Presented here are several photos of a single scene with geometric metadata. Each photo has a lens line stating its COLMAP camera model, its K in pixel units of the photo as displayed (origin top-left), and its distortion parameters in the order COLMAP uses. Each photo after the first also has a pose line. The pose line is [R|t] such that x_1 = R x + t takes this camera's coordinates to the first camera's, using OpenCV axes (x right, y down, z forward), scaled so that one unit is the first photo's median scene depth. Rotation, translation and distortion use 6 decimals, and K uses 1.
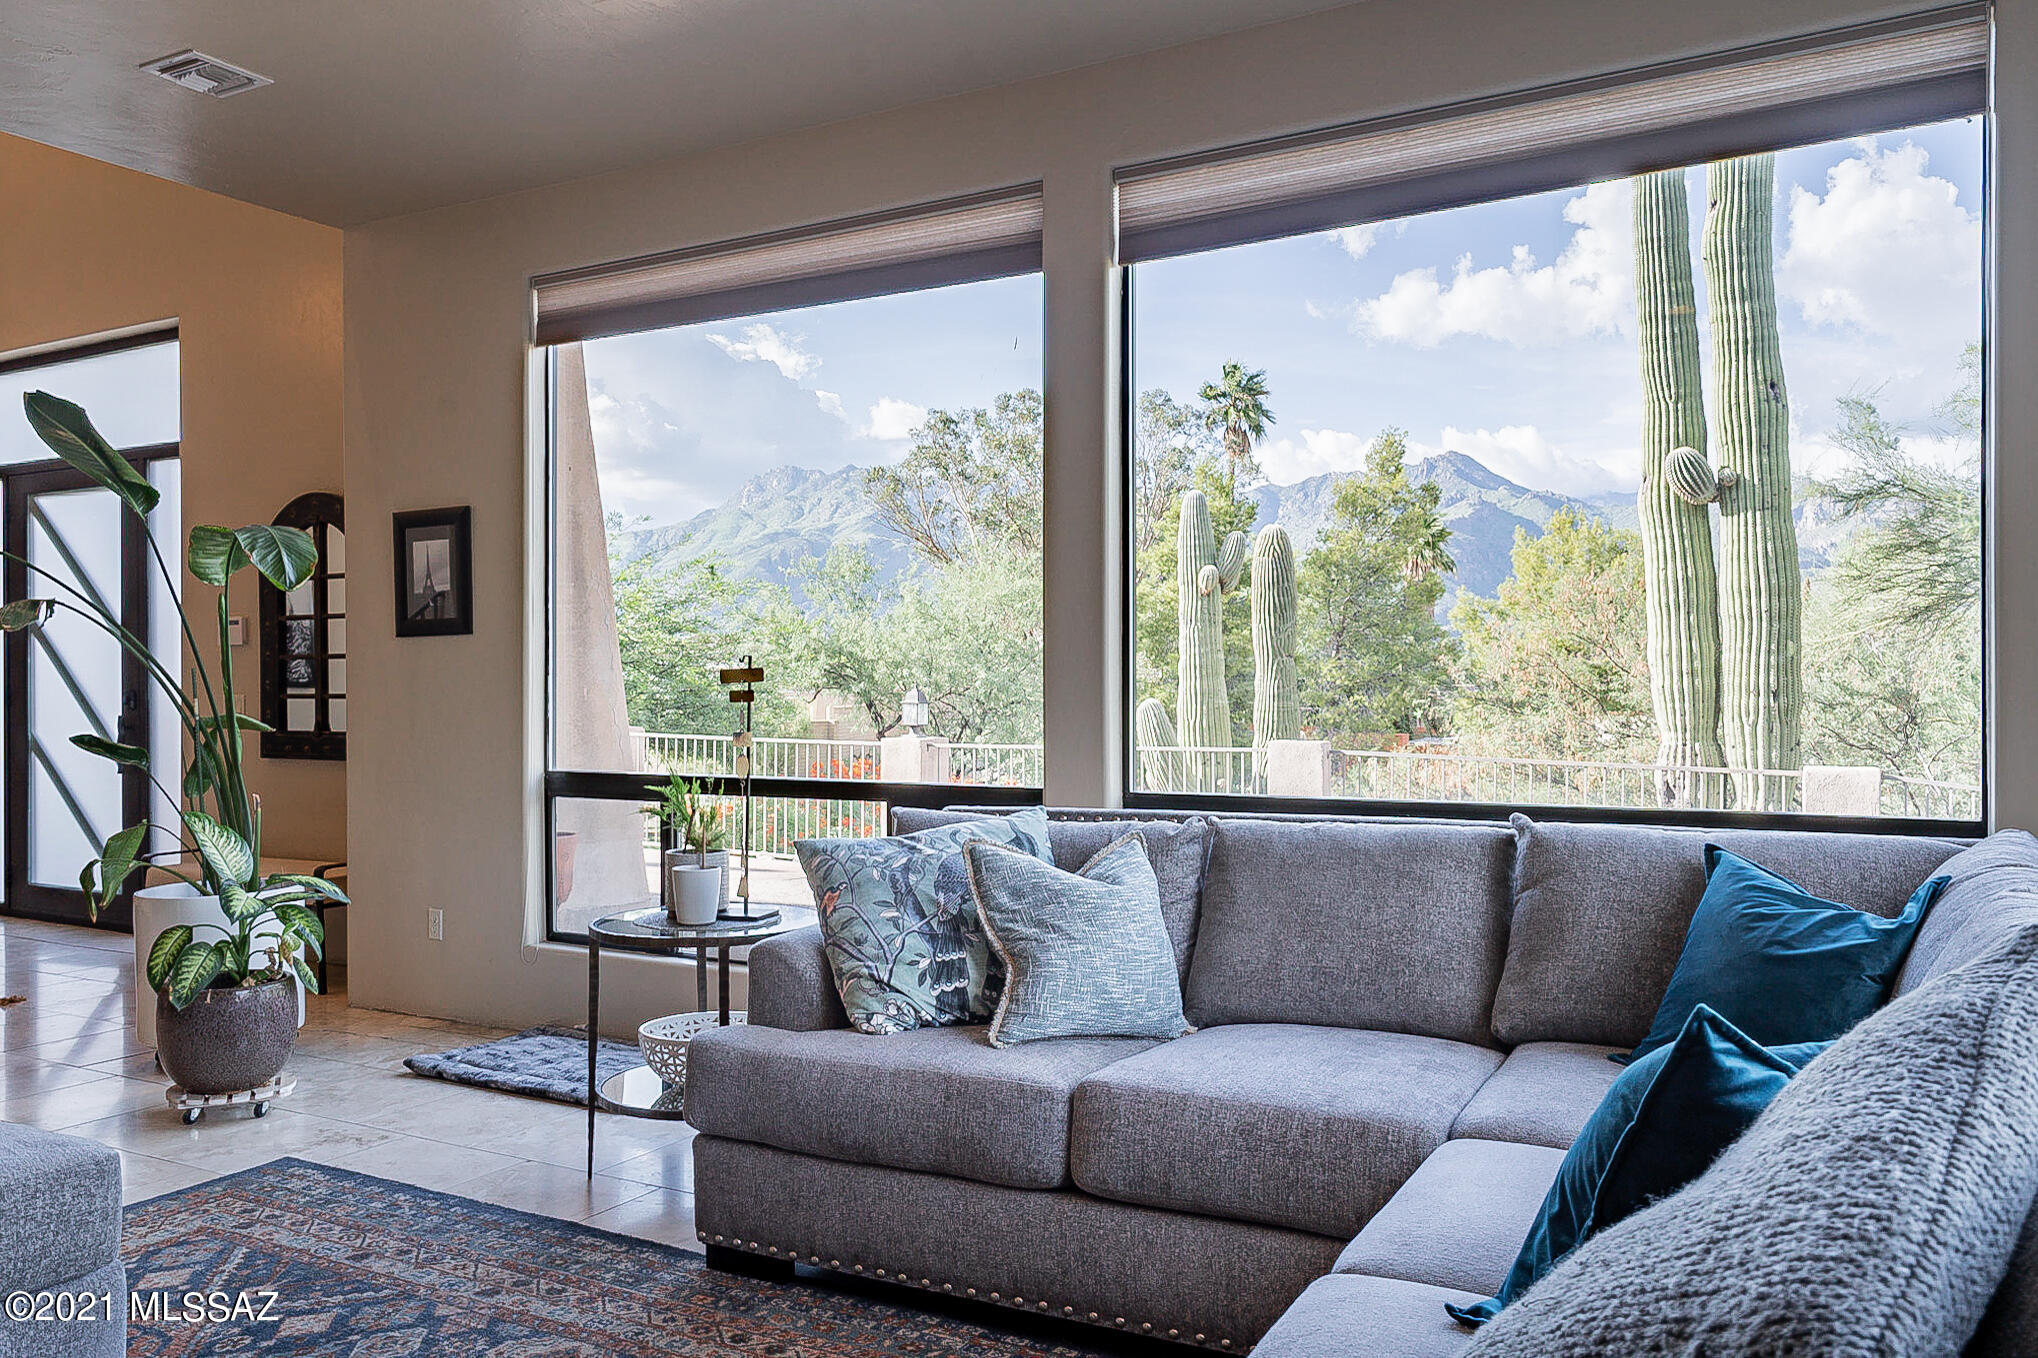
lens RADIAL K [[1516.1, 0, 1019.0], [0, 1516.1, 677.9], [0, 0, 1]] dist [0.000304, -0.001813]
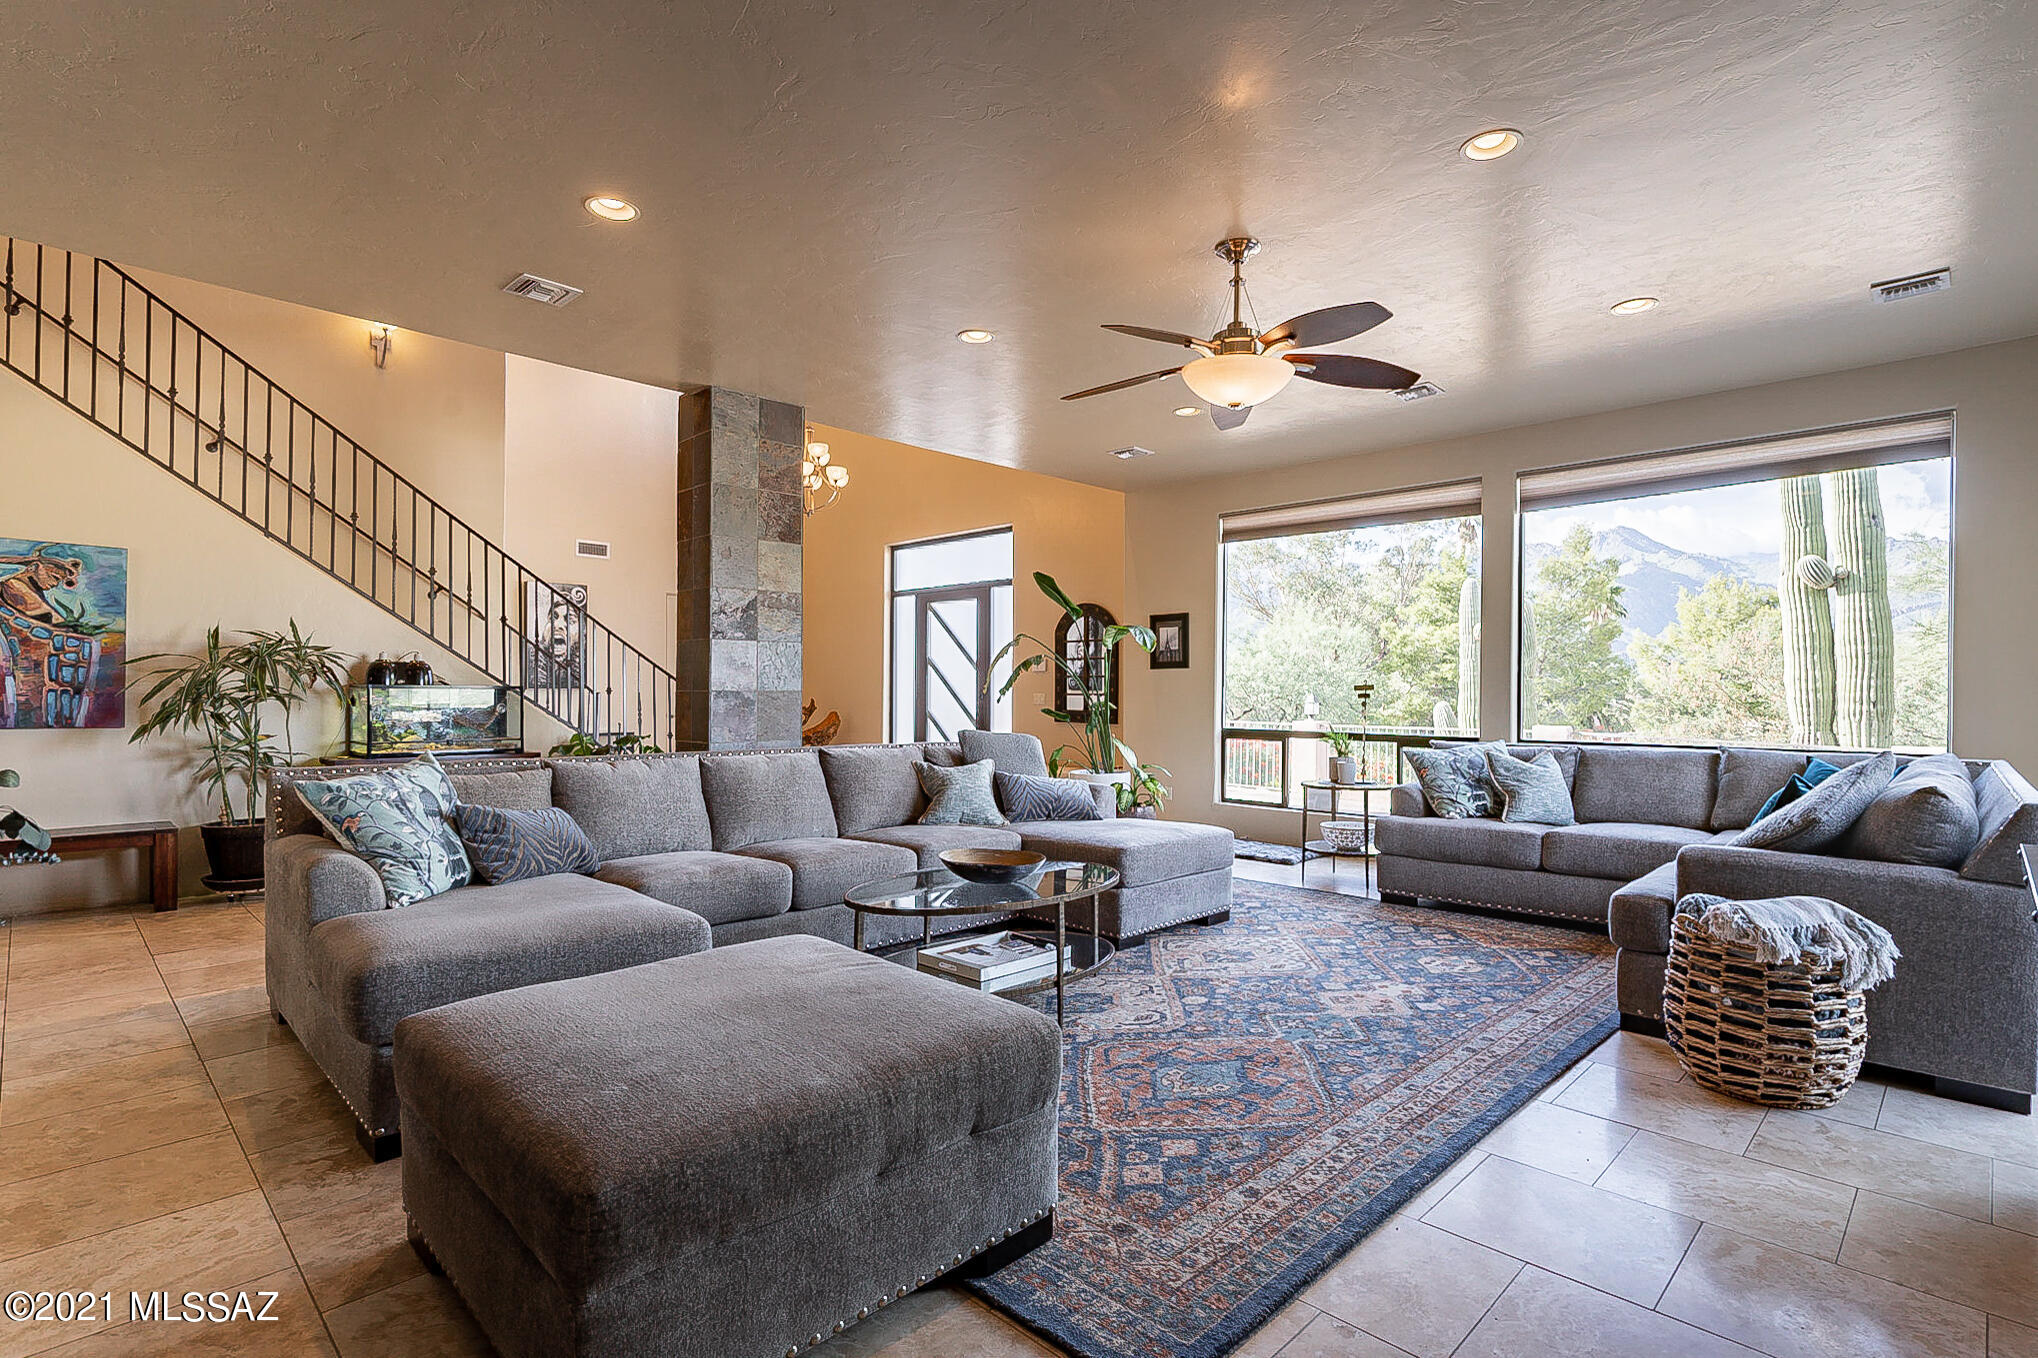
lens RADIAL K [[983.7, 0, 1017.5], [0, 983.7, 689.1], [0, 0, 1]] dist [0.000512, -0.000441]
pose [[0.963749, 0.010248, -0.266615, -0.250651], [-0.009633, 0.999947, 0.003616, 0.000651], [0.266638, -0.000917, 0.963796, -0.613551]]
